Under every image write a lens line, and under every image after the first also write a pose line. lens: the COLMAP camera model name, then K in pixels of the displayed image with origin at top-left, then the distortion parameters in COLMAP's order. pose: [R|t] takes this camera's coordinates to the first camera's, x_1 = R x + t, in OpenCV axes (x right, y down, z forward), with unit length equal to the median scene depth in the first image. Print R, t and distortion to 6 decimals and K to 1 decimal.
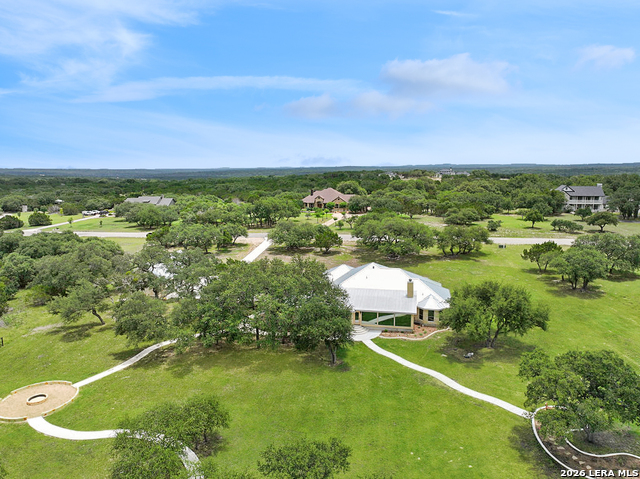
lens RADIAL K [[449.5, 0, 320.0], [0, 449.5, 239.5], [0, 0, 1]] dist [-0.003191, 0.020752]
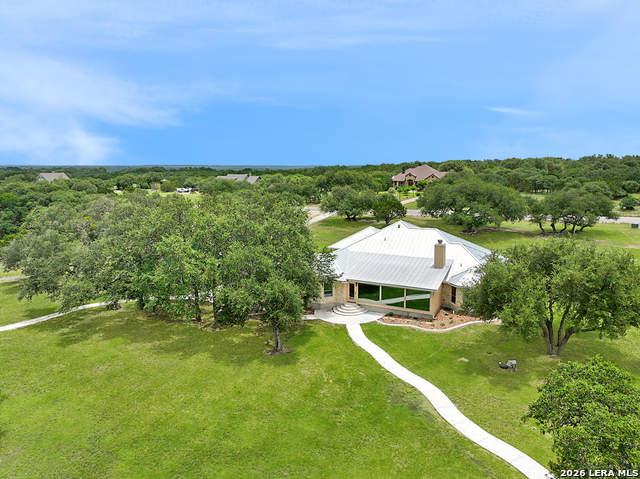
lens RADIAL K [[449.5, 0, 320.0], [0, 449.5, 239.5], [0, 0, 1]] dist [-0.003191, 0.020752]
pose [[0.962868, 0.044312, -0.266311, 0.207237], [-0.042238, 0.999016, 0.013513, 0.086213], [0.266648, -0.001763, 0.963792, 0.327907]]
